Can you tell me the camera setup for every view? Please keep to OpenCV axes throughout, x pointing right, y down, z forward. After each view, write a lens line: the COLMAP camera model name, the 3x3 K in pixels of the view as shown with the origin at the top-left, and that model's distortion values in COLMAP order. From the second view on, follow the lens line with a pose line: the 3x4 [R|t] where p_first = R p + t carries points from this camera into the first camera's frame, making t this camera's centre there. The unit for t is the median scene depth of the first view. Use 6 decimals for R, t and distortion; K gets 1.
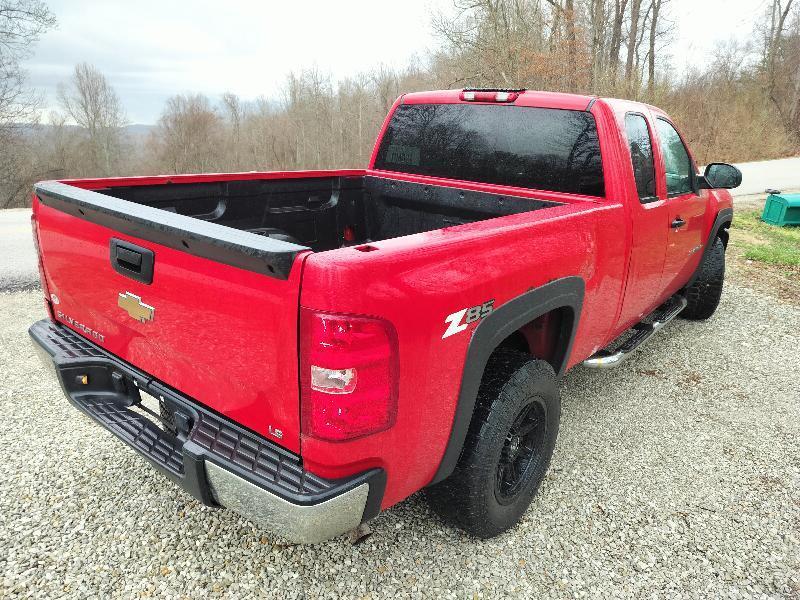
lens RADIAL K [[626.1, 0, 400.0], [0, 626.1, 300.0], [0, 0, 1]] dist [0.030521, 0.000207]
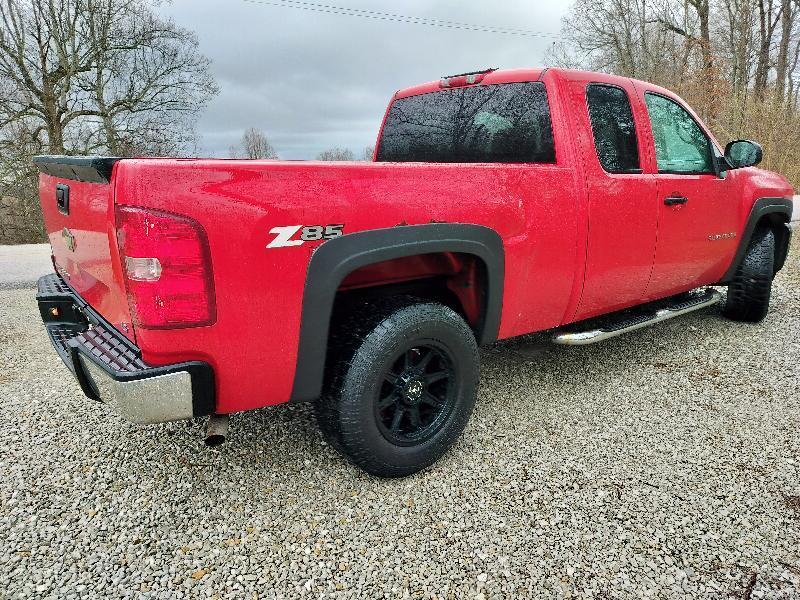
lens RADIAL K [[613.1, 0, 400.0], [0, 613.1, 300.0], [0, 0, 1]] dist [0.026827, -0.005909]
pose [[0.967564, 0.009949, -0.252430, 0.435912], [-0.030611, 0.996479, -0.078059, 0.176649], [0.250764, 0.083255, 0.964461, 0.023373]]
